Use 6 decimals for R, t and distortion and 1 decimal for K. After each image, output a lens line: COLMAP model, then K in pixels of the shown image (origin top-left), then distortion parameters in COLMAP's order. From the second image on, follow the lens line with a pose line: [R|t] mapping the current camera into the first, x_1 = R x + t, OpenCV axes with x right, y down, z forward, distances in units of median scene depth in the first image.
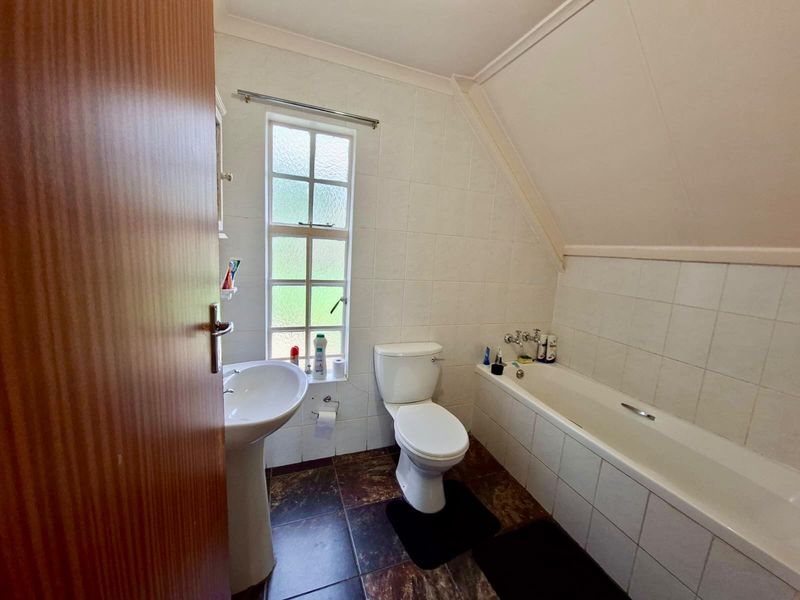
lens RADIAL K [[318.8, 0, 403.1], [0, 318.8, 294.9], [0, 0, 1]] dist [-0.003009, -0.000931]
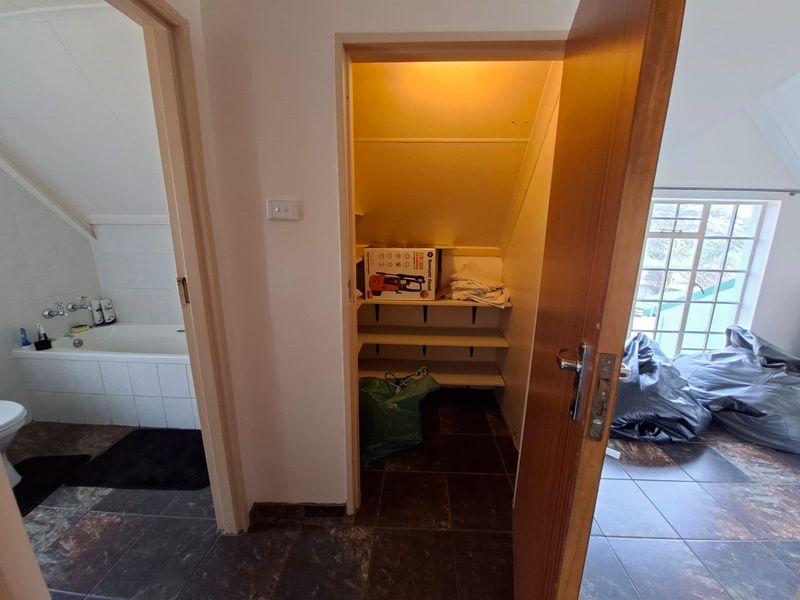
lens RADIAL K [[318.8, 0, 403.1], [0, 318.8, 294.9], [0, 0, 1]] dist [-0.003009, -0.000931]
pose [[0.394472, -0.260682, 0.881156, -0.086592], [0.150302, 0.964307, 0.217995, 0.033479], [-0.906532, 0.046447, 0.419573, -0.410341]]
